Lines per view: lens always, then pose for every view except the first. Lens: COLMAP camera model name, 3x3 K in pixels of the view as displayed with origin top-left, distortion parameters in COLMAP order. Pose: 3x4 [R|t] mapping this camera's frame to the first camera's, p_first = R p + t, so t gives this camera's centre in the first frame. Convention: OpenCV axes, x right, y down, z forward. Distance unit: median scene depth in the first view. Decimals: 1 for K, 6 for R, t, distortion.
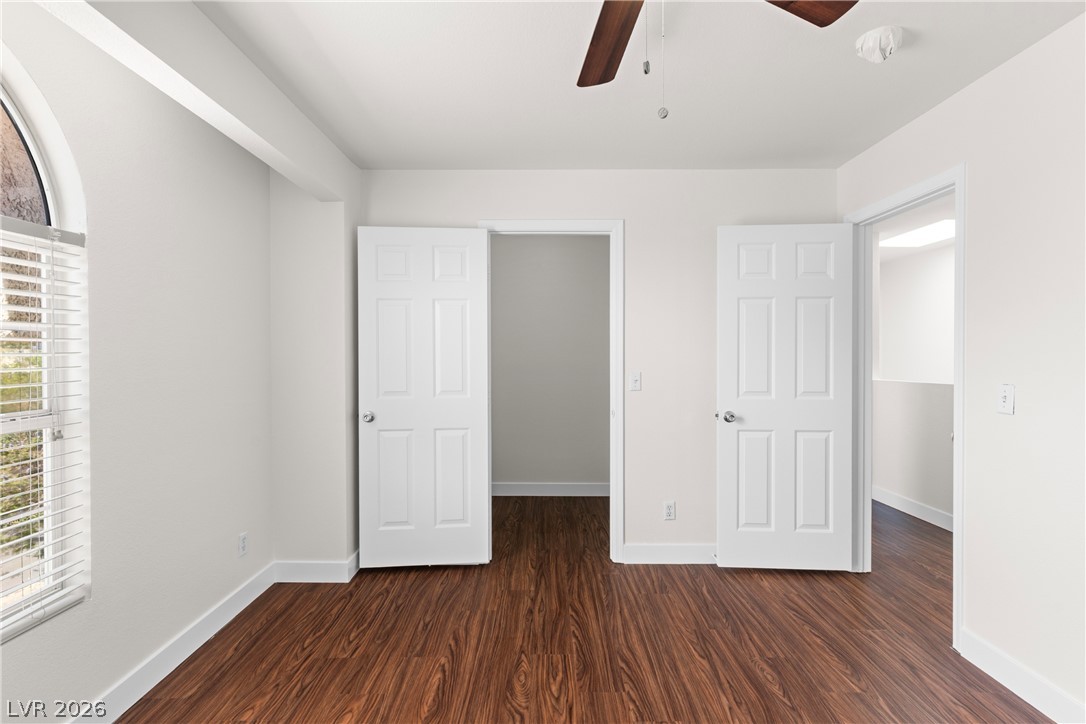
lens RADIAL K [[528.0, 0, 543.2], [0, 528.0, 360.5], [0, 0, 1]] dist [0.001090, 0.000569]
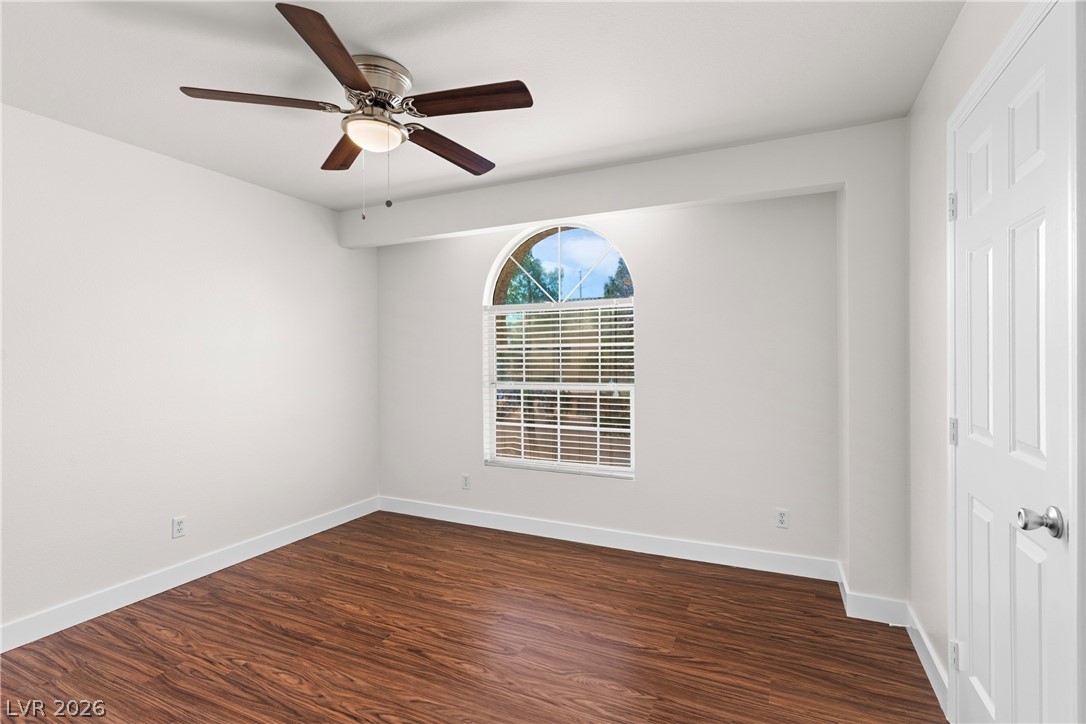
lens RADIAL K [[521.7, 0, 543.0], [0, 521.7, 362.0], [0, 0, 1]] dist [0.001501, 0.000632]
pose [[-0.433070, 0.014193, -0.901249, 0.634654], [-0.002961, 0.999848, 0.017168, -0.015185], [0.901355, 0.010103, -0.432962, 0.928951]]
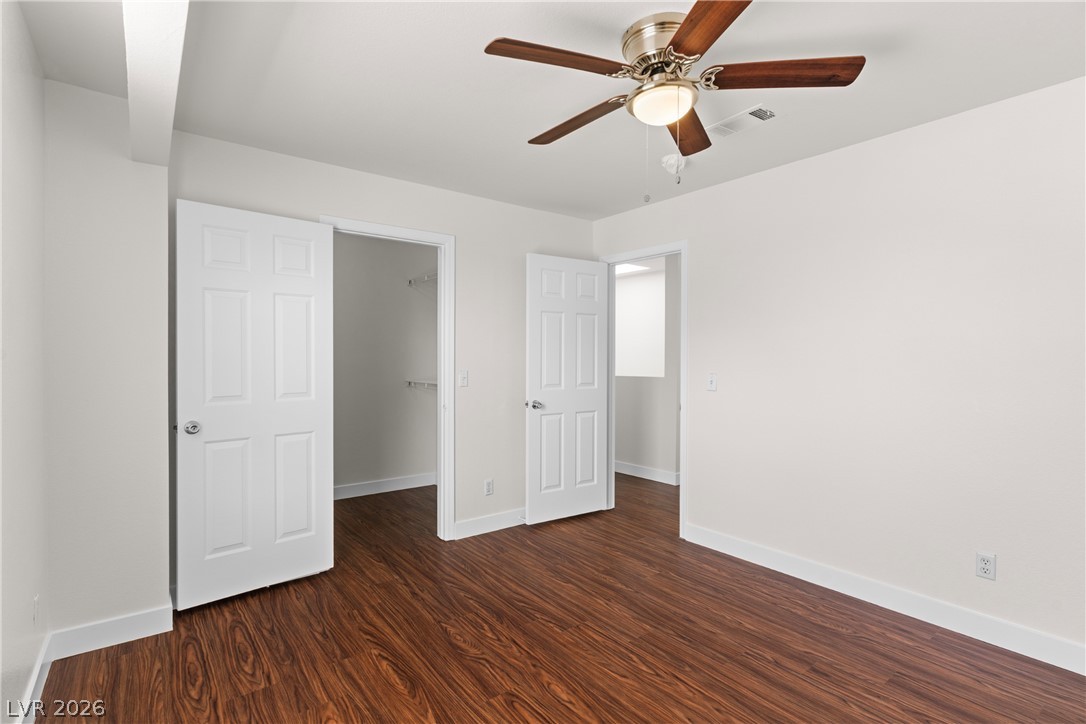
lens RADIAL K [[523.0, 0, 554.1], [0, 523.0, 362.4], [0, 0, 1]] dist [0.001688, 0.000516]
pose [[0.783946, -0.003495, 0.620819, -0.414810], [0.002099, 0.999993, 0.002979, 0.001549], [-0.620826, -0.001032, 0.783948, -0.011040]]
